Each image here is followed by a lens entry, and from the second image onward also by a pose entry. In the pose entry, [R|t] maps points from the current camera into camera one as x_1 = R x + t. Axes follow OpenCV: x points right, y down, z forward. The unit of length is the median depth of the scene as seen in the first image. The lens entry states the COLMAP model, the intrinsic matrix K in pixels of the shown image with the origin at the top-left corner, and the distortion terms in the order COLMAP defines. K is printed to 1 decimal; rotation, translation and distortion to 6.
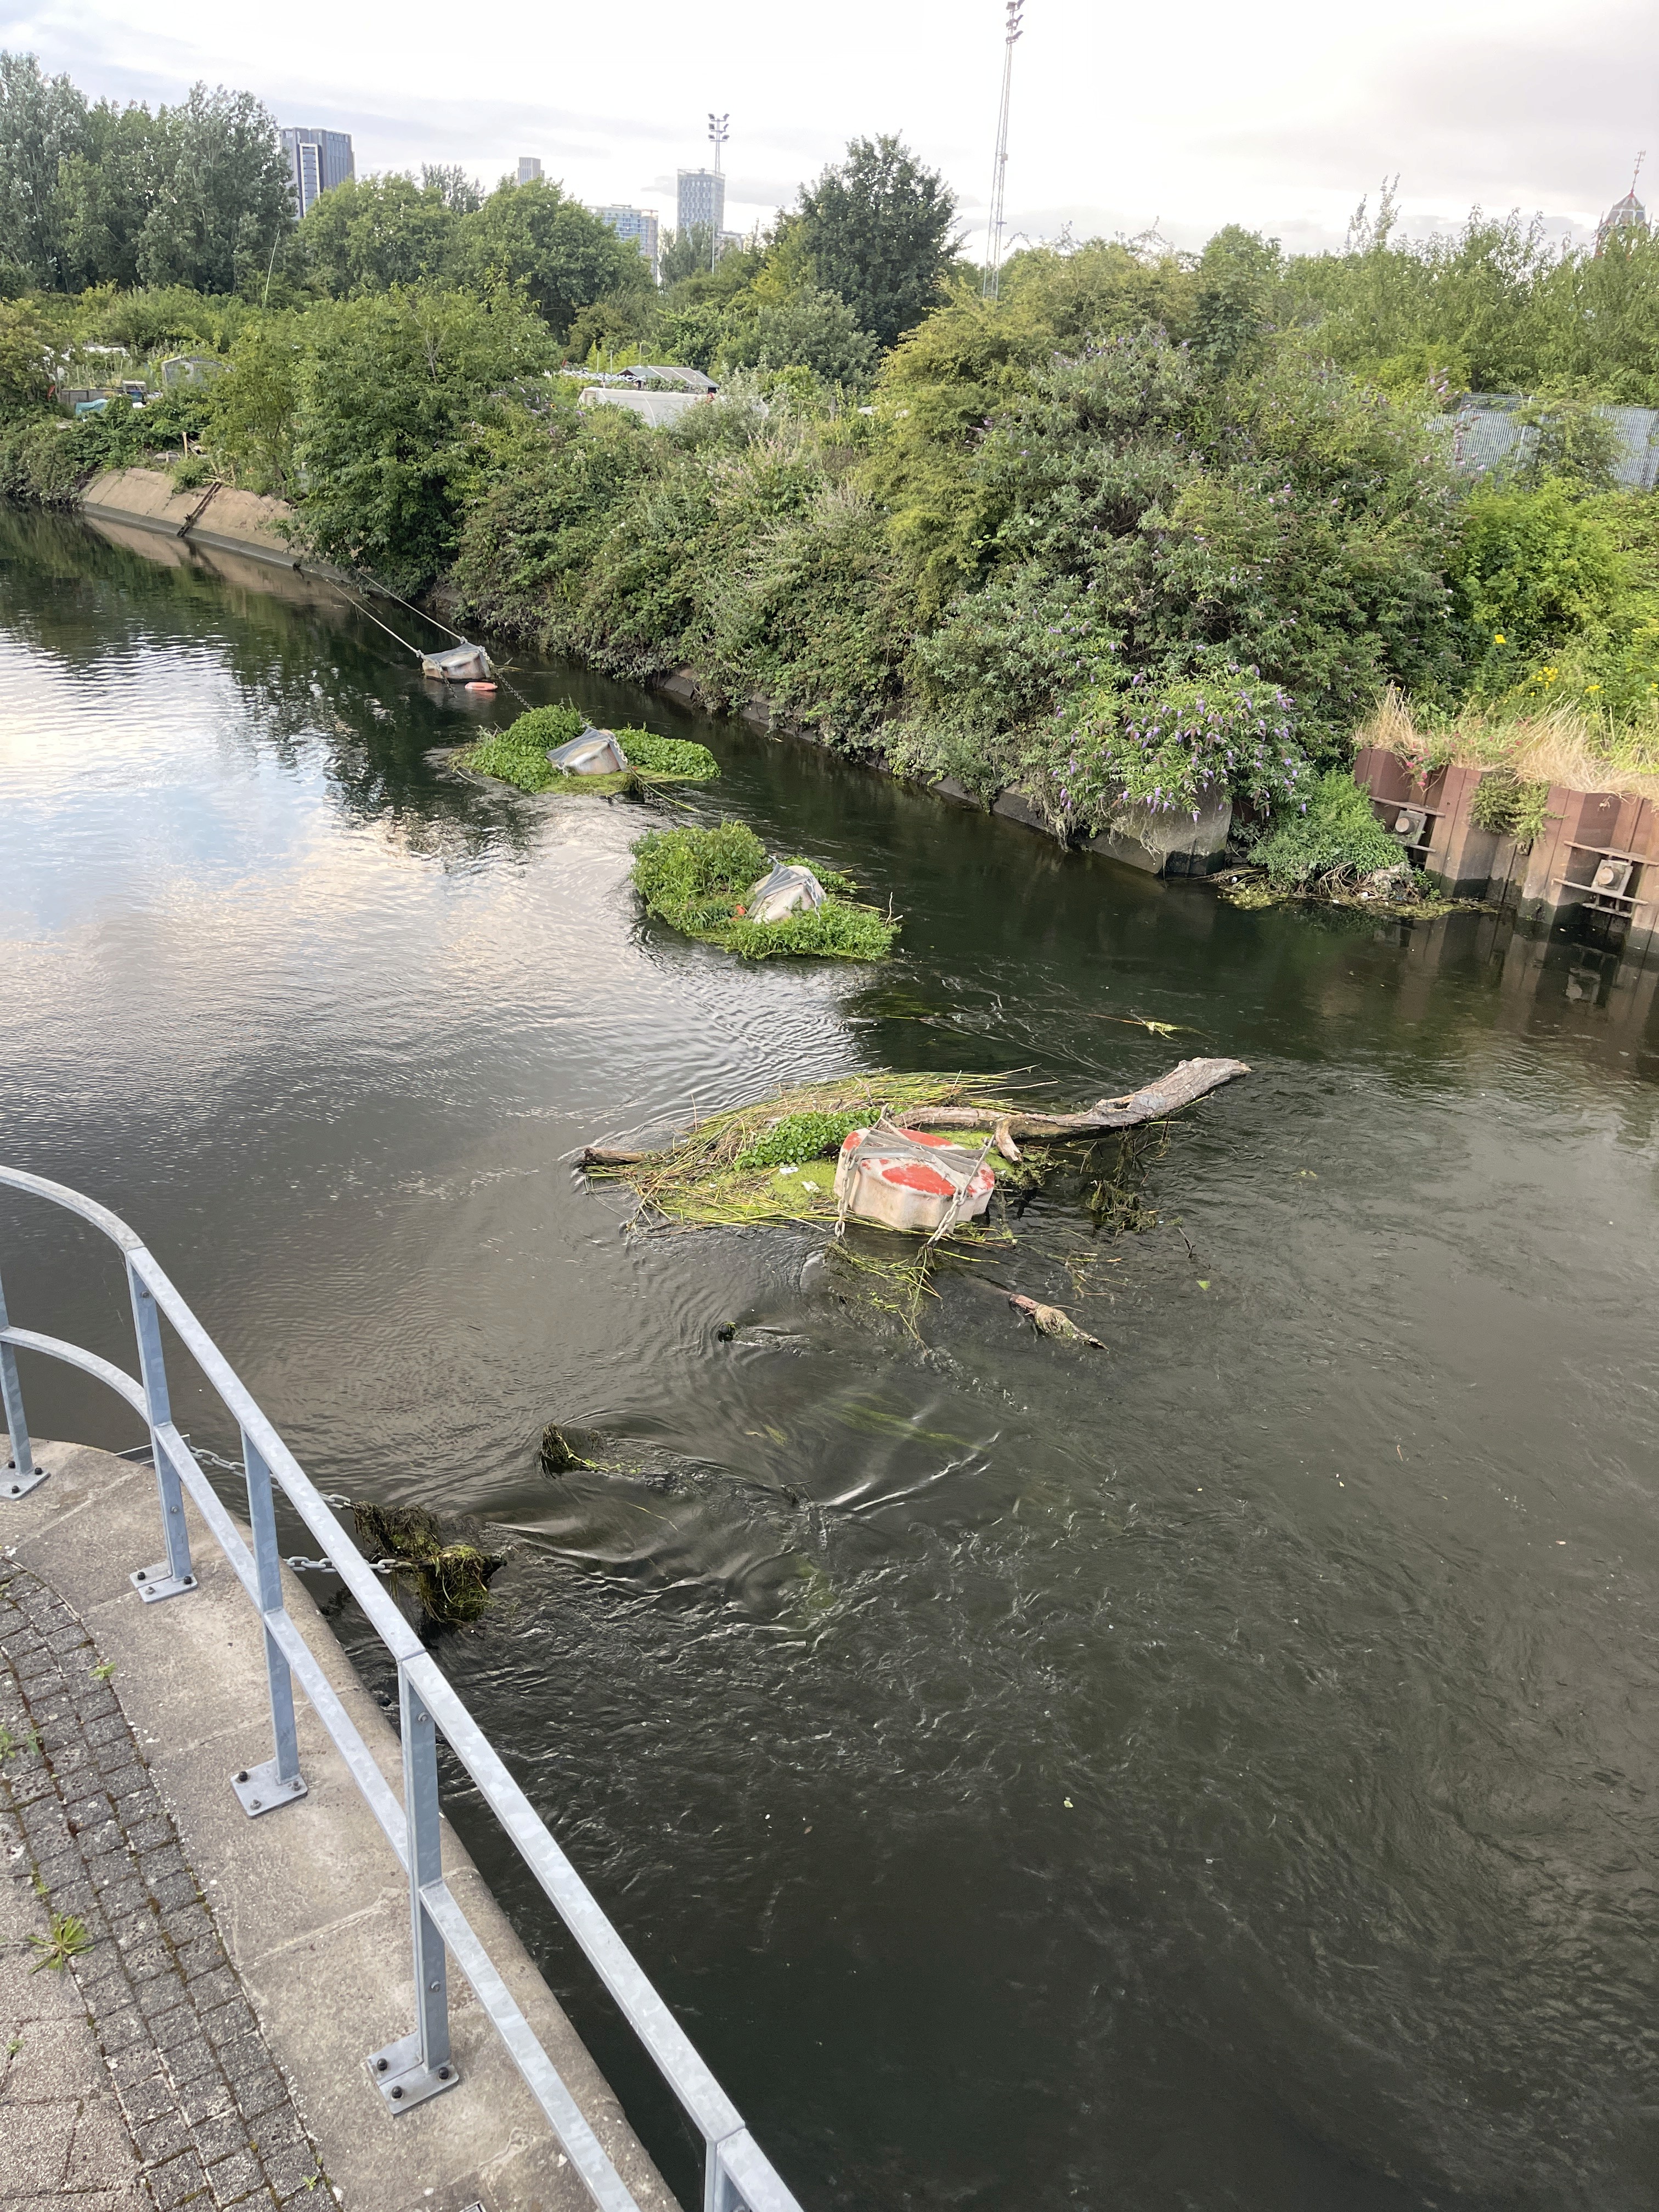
lens RADIAL K [[1593.3, 0, 832.8], [0, 1593.3, 1112.0], [0, 0, 1]] dist [0.041353, -0.051950]
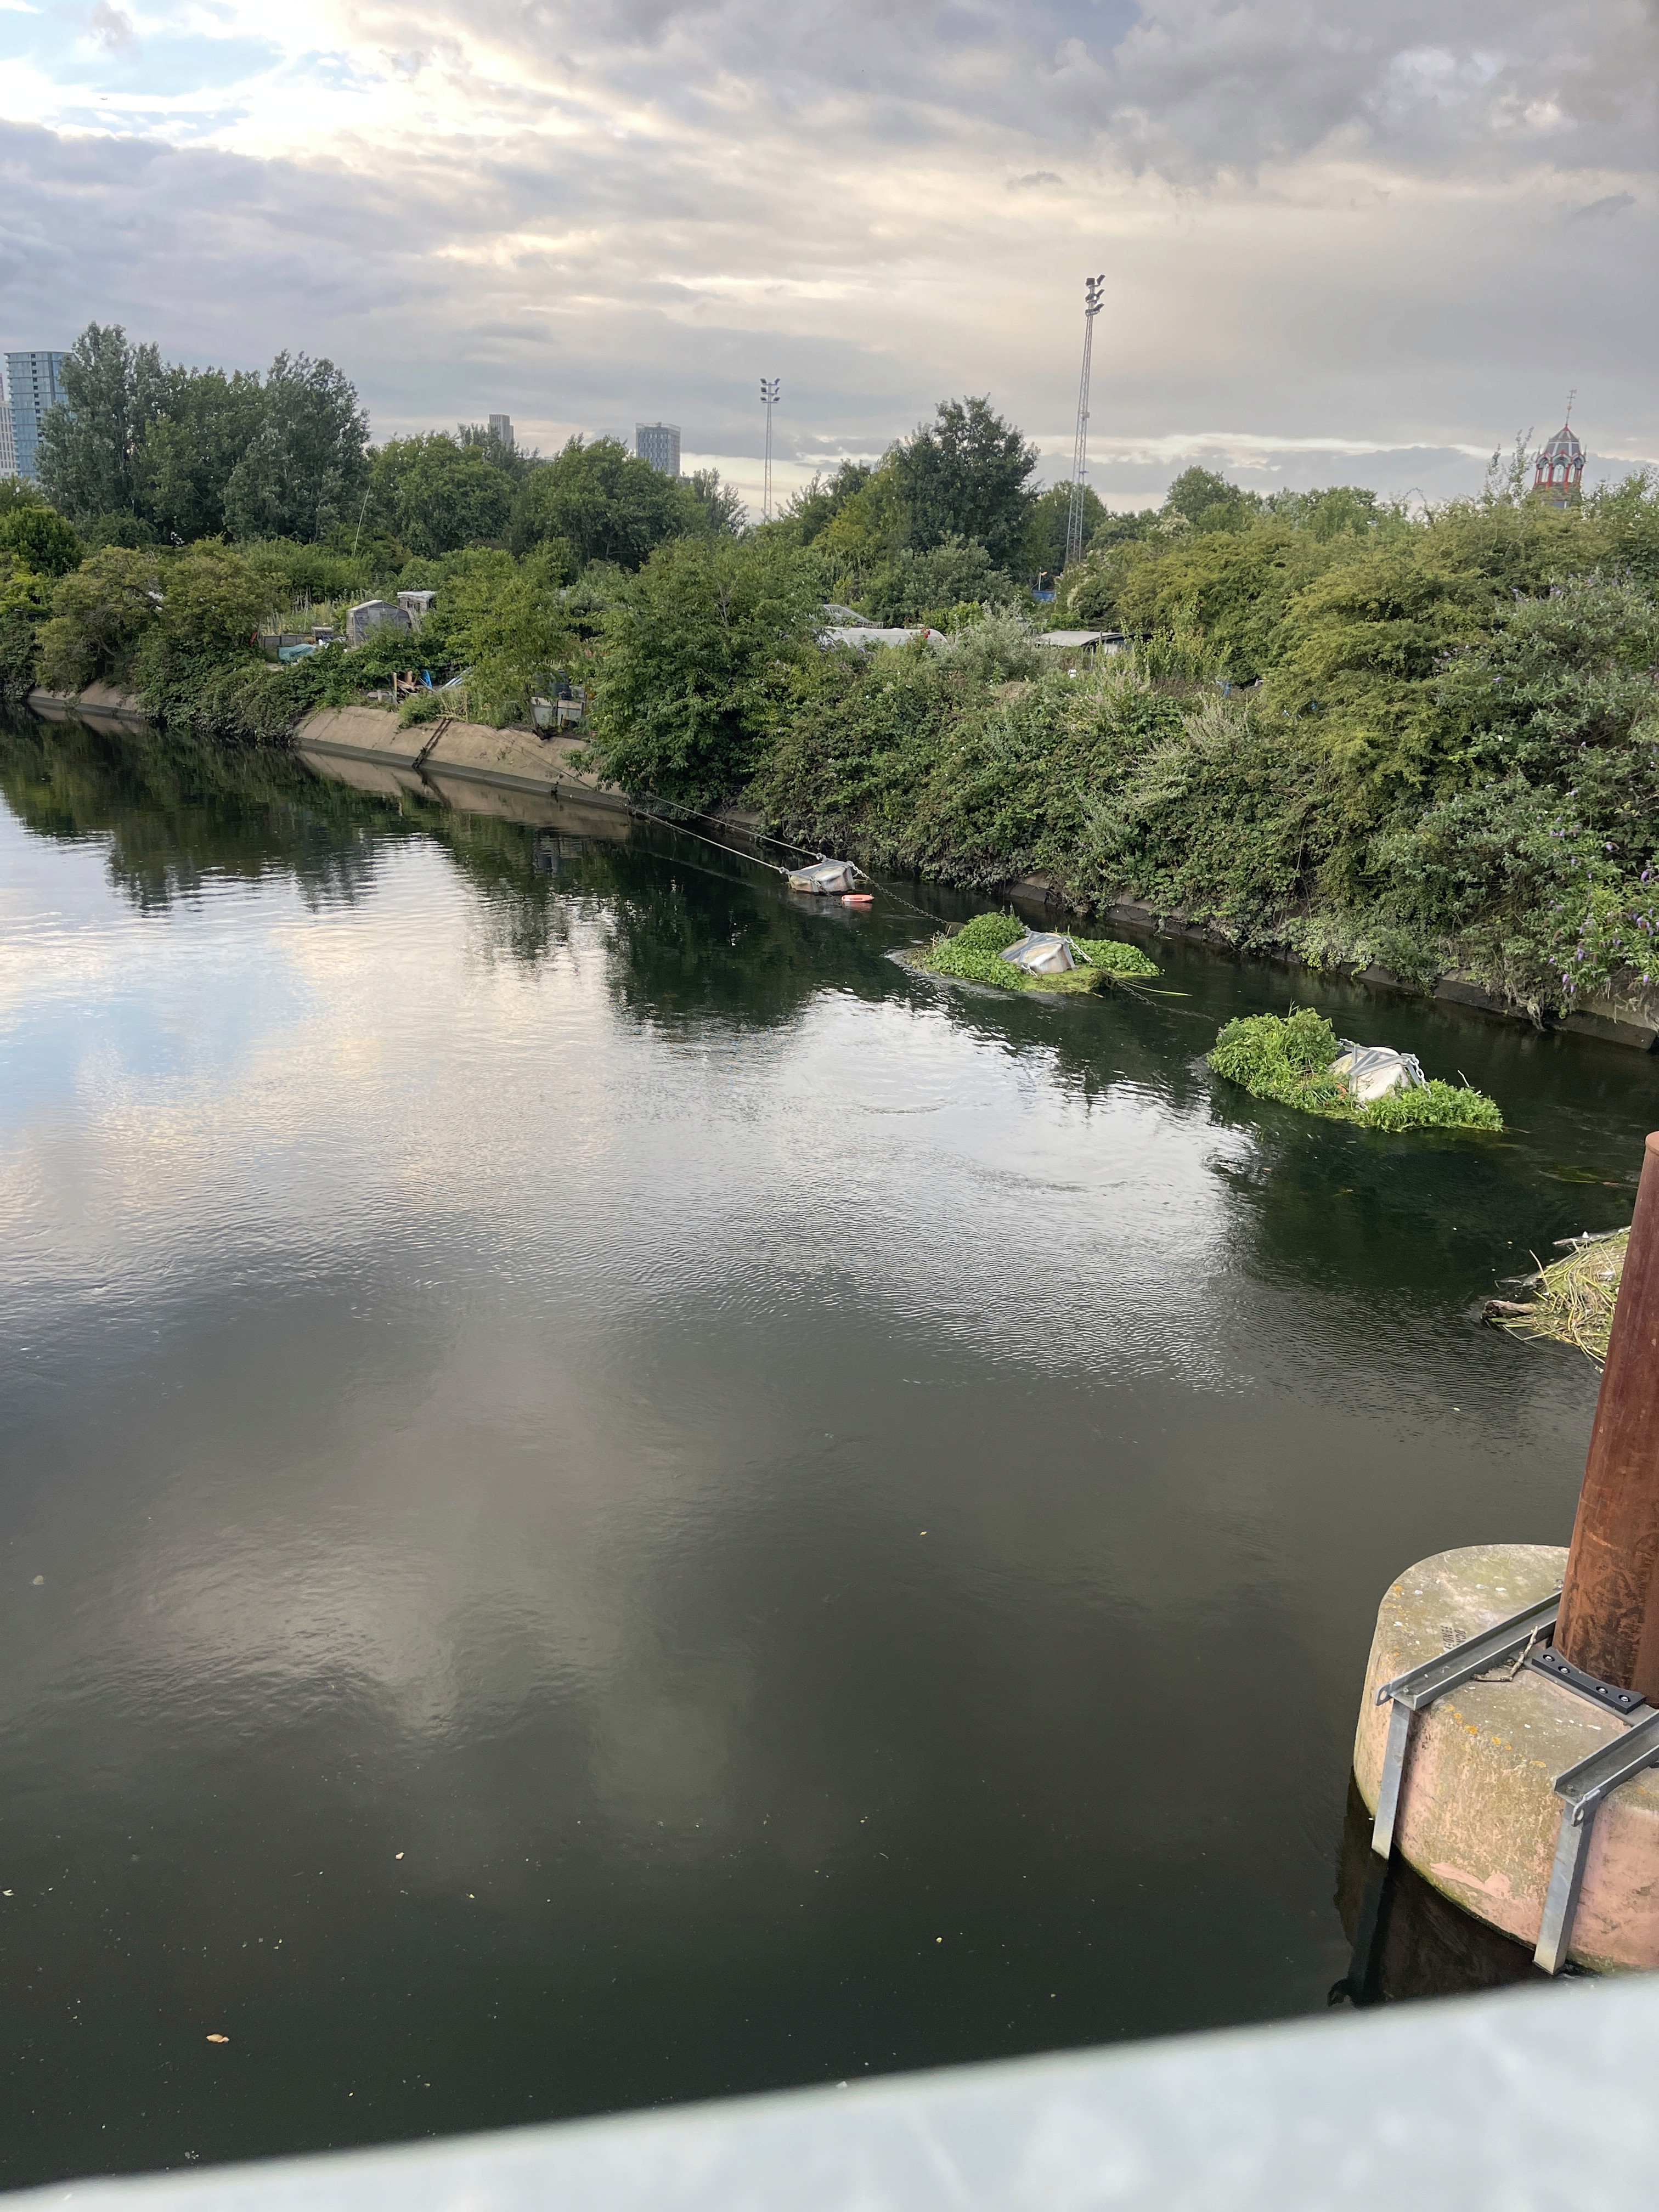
lens RADIAL K [[1593.3, 0, 832.8], [0, 1593.3, 1112.0], [0, 0, 1]] dist [0.041353, -0.051950]
pose [[0.999154, -0.027295, 0.030746, -0.220987], [0.030872, 0.991975, -0.122609, 0.005510], [-0.027152, 0.123455, 0.991979, -0.032641]]
